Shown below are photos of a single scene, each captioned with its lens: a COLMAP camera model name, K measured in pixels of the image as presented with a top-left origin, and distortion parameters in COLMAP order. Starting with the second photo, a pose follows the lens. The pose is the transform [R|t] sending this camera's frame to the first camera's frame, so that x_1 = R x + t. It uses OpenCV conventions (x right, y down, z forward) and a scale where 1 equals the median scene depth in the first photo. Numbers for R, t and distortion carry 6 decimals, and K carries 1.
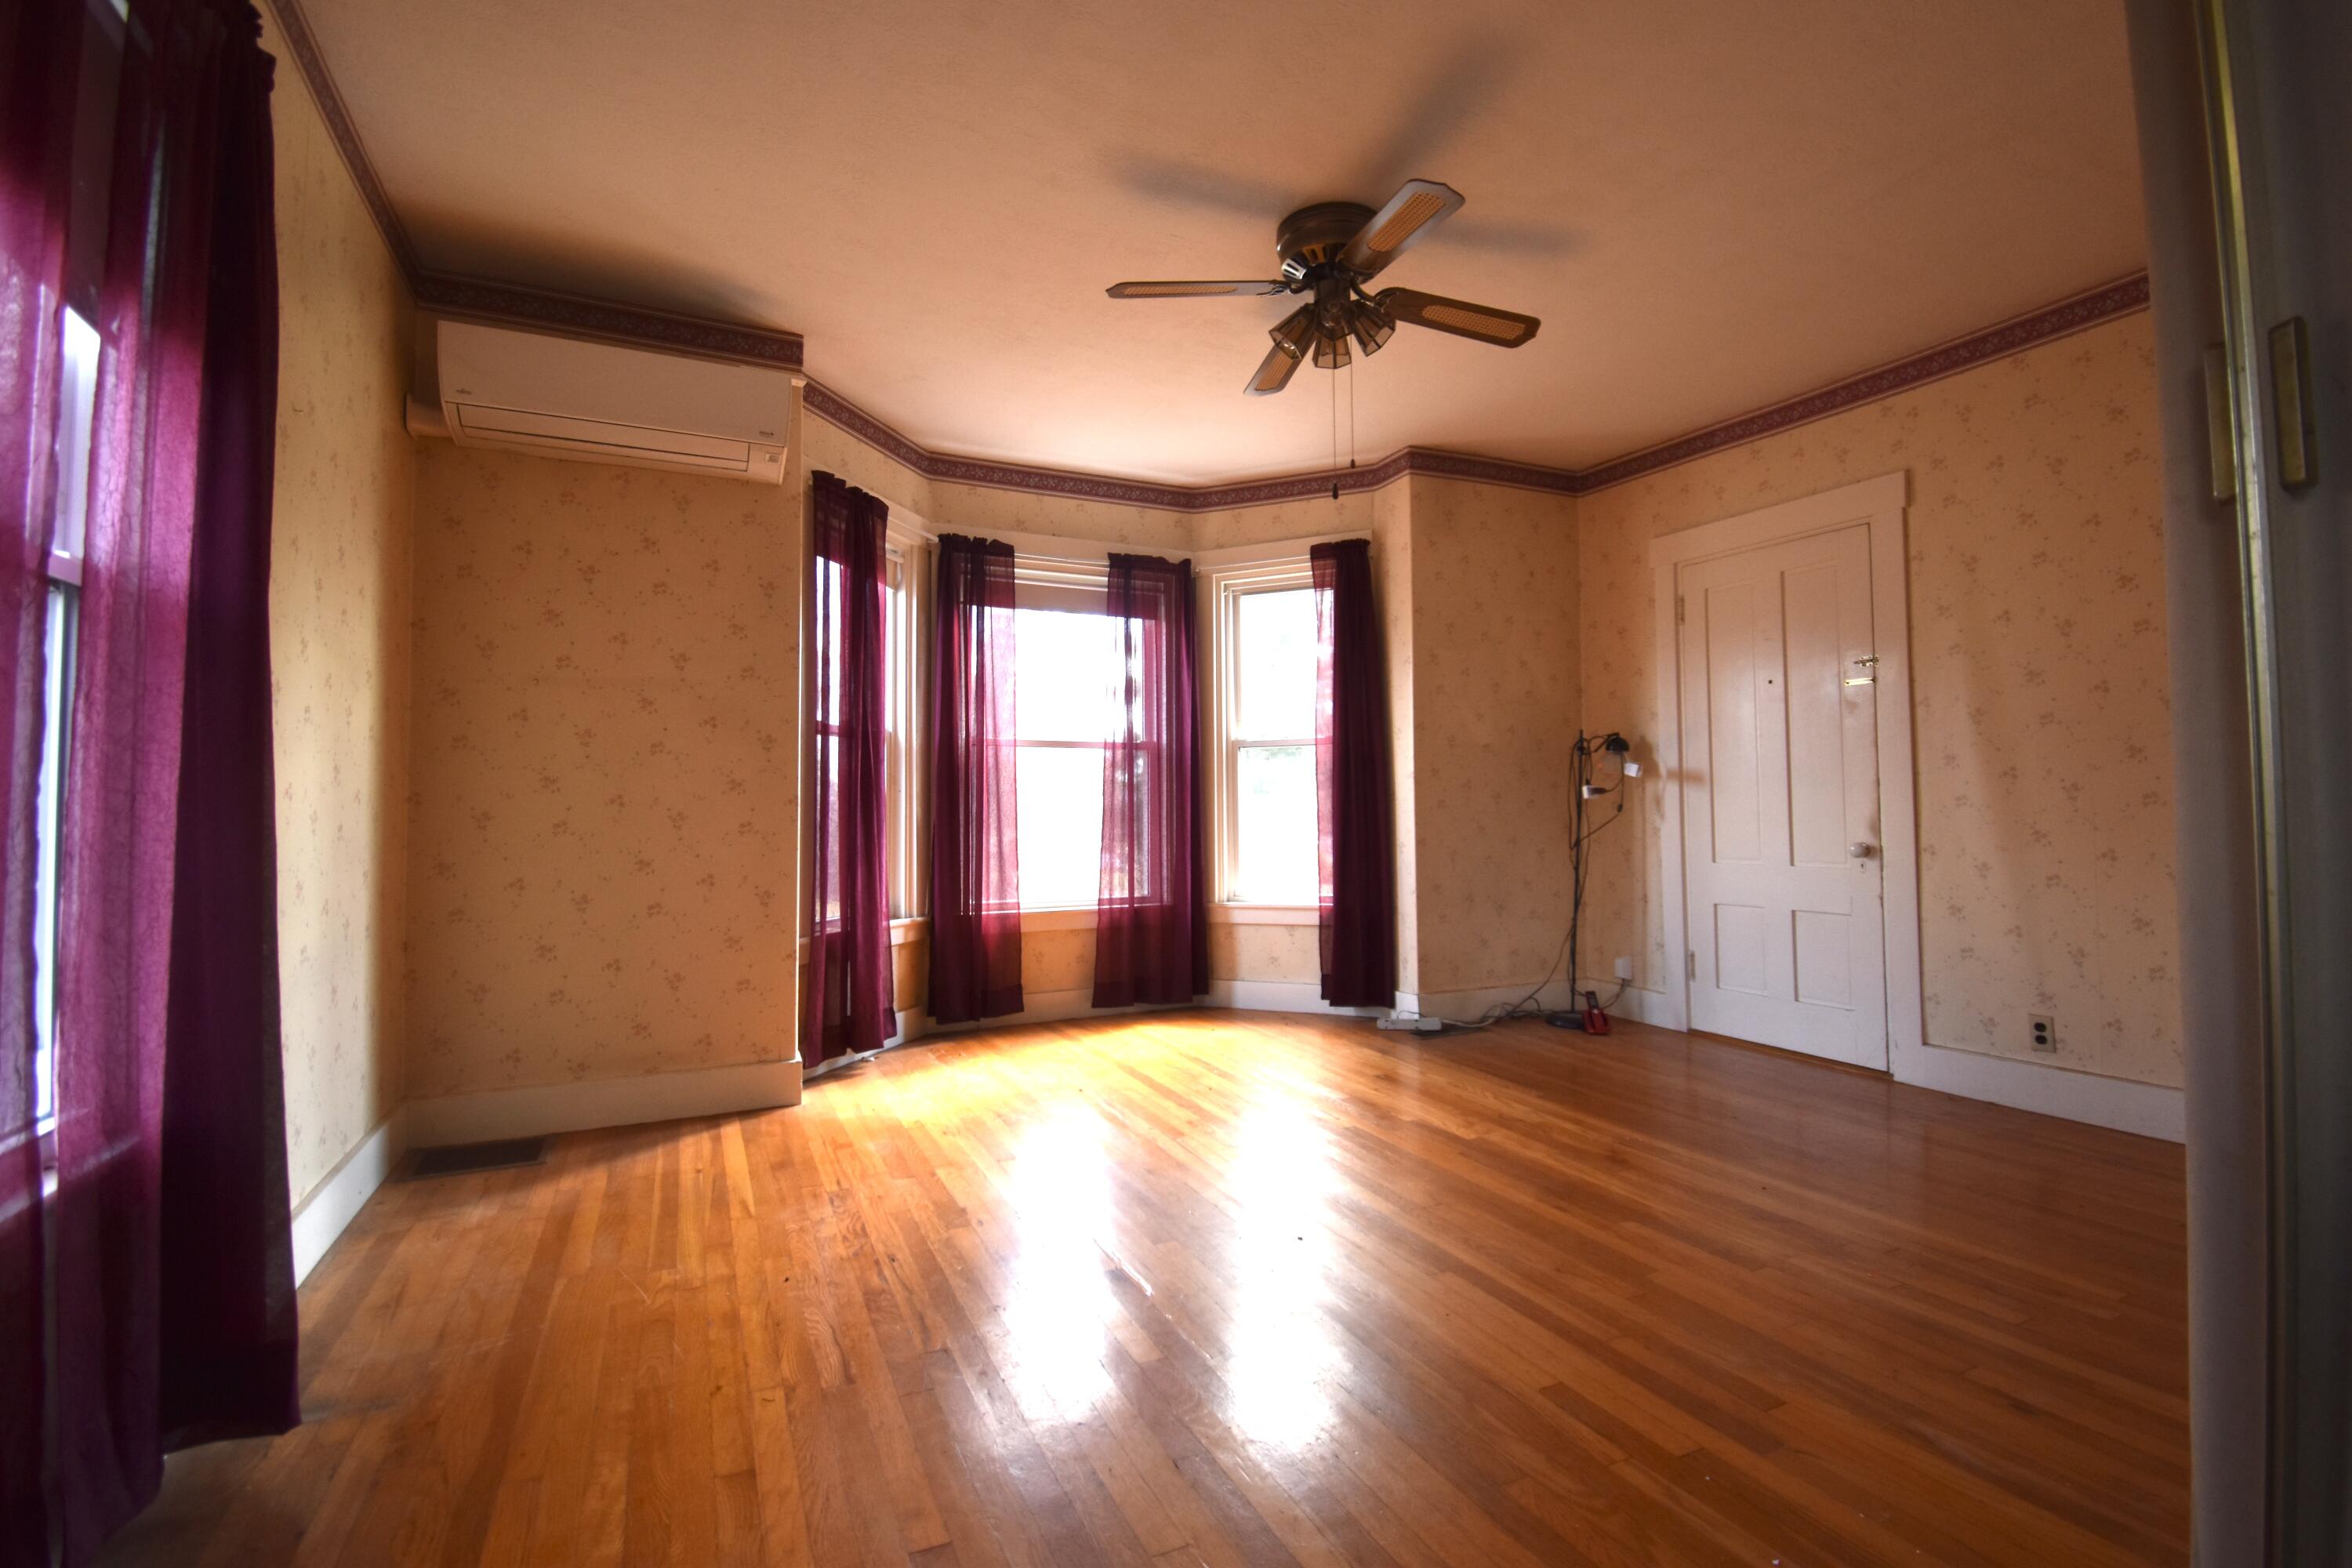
lens RADIAL K [[1053.7, 0, 1187.2], [0, 1053.7, 774.7], [0, 0, 1]] dist [0.042242, -0.037319]
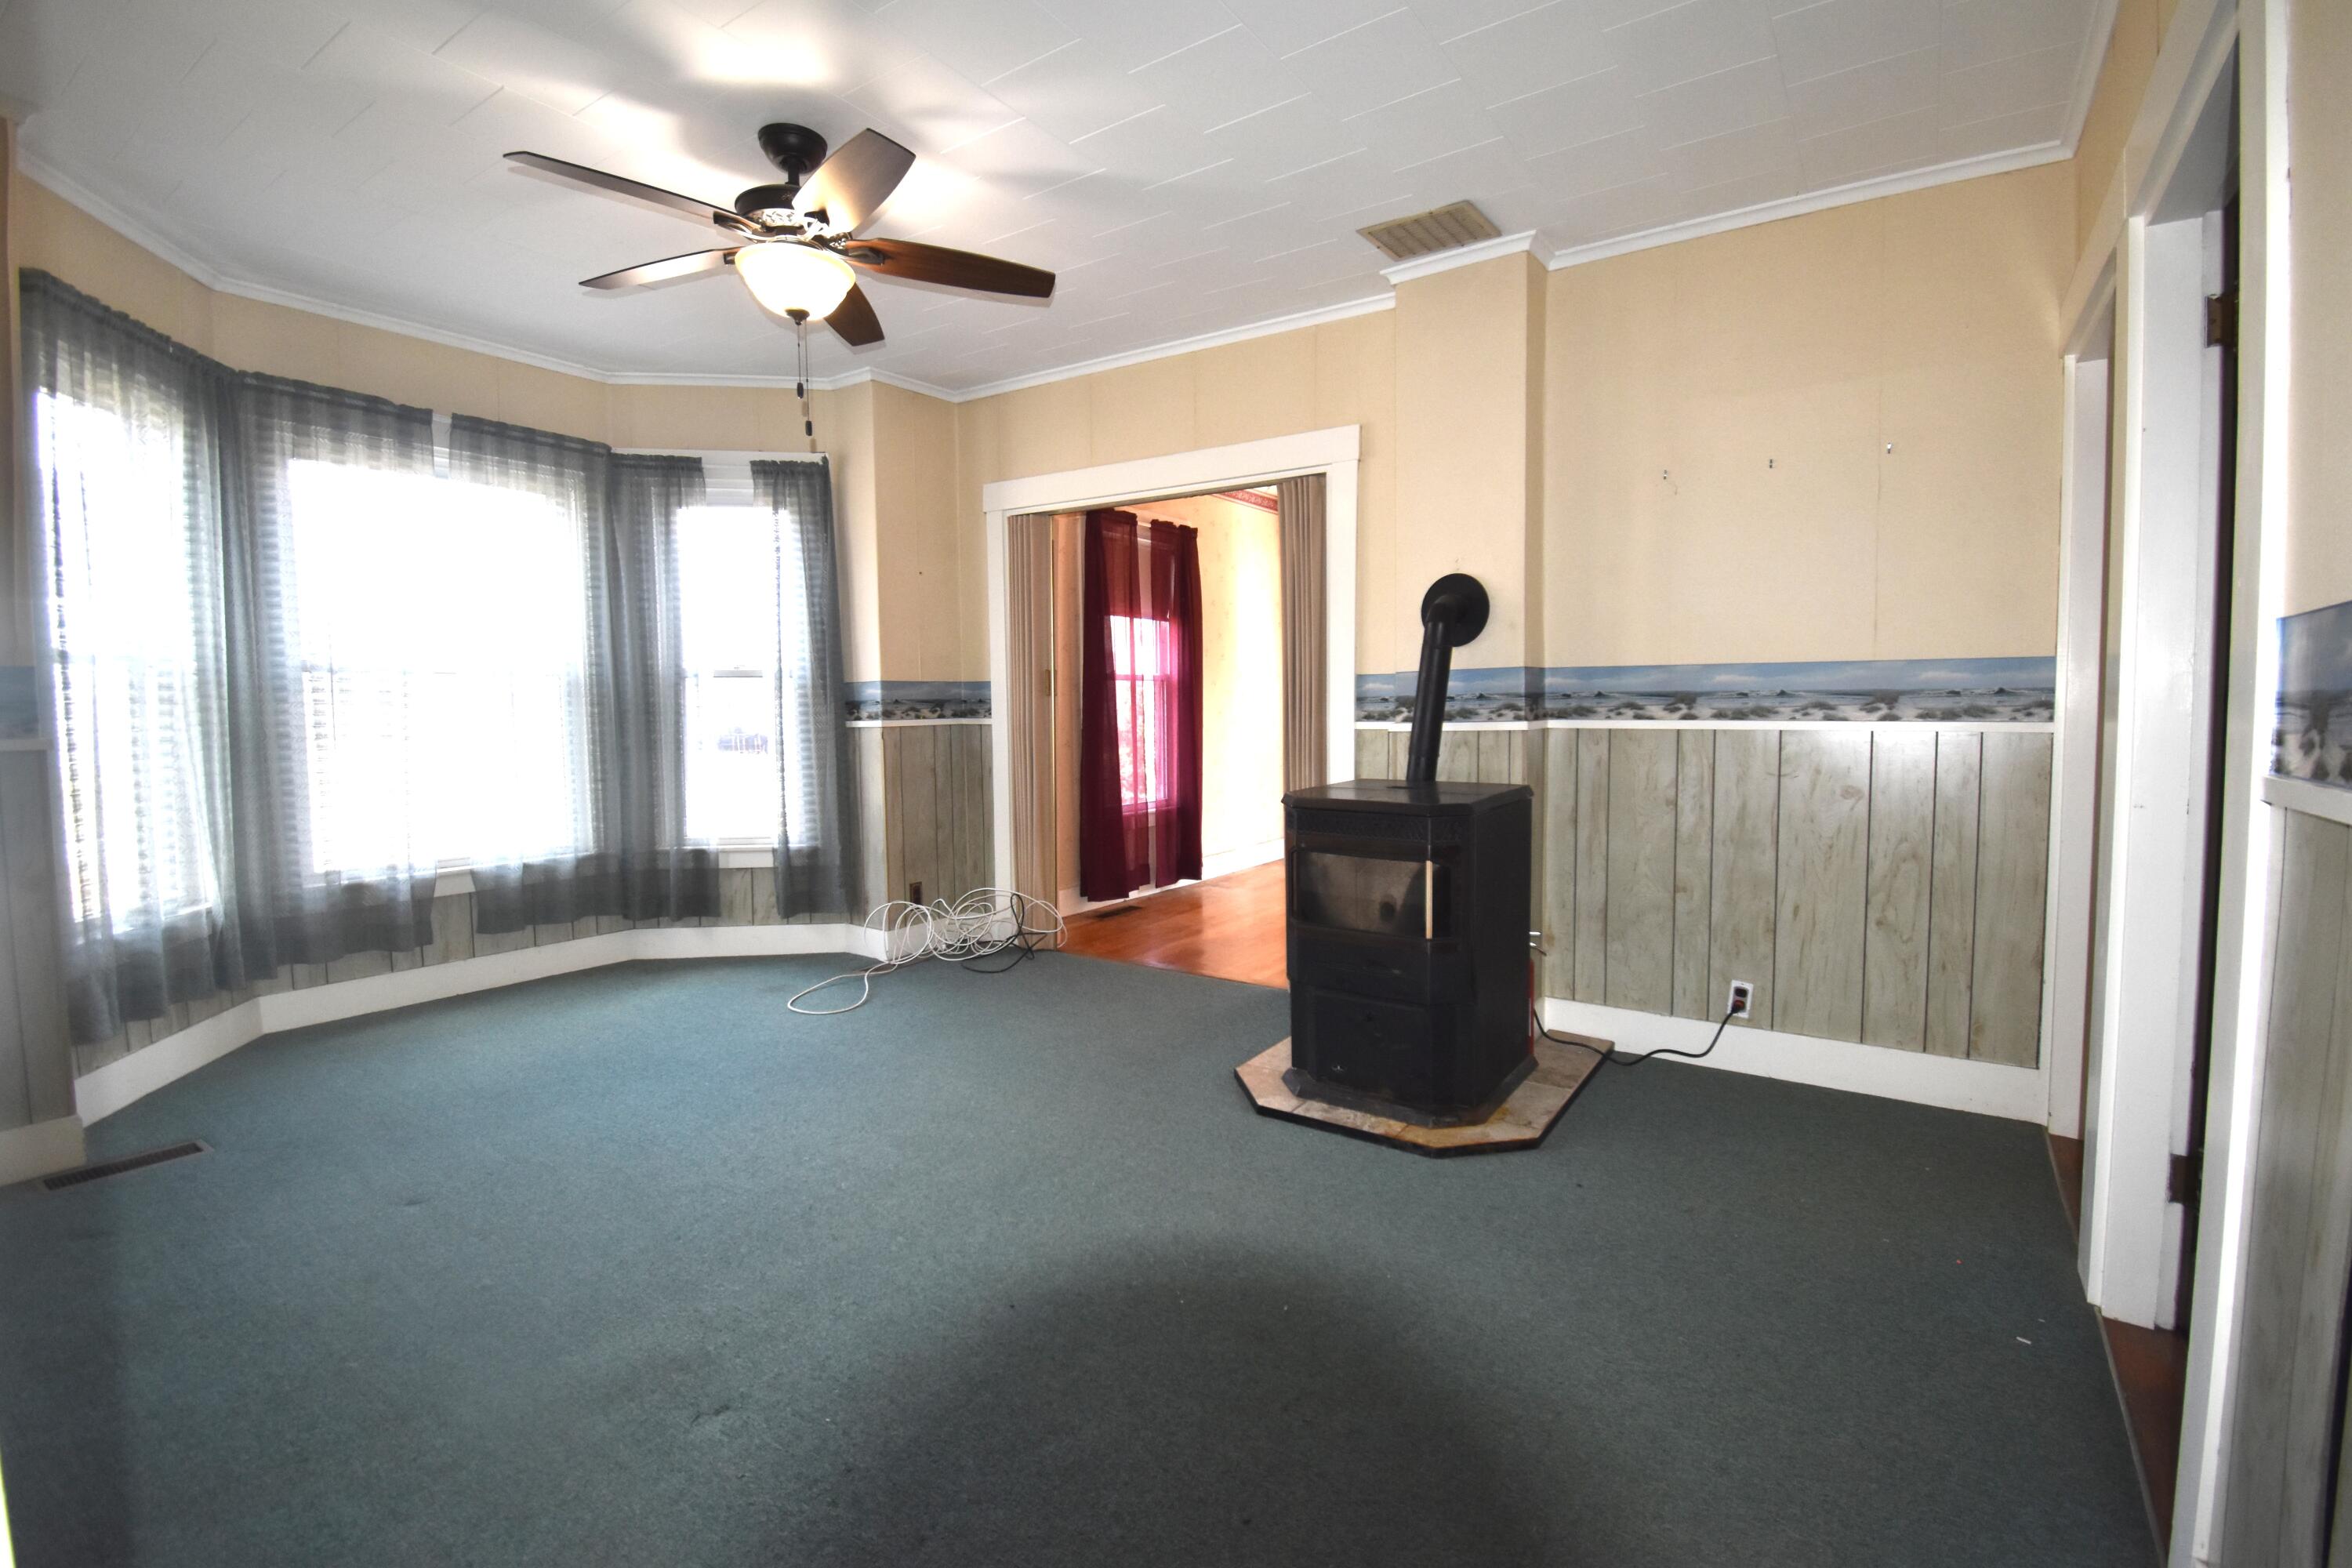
lens RADIAL K [[1053.7, 0, 1187.2], [0, 1053.7, 774.7], [0, 0, 1]] dist [0.042242, -0.037319]
pose [[0.875740, -0.022421, 0.482263, -0.190616], [-0.007090, 0.998216, 0.059283, 0.004803], [-0.482732, -0.055336, 0.874018, -0.037669]]
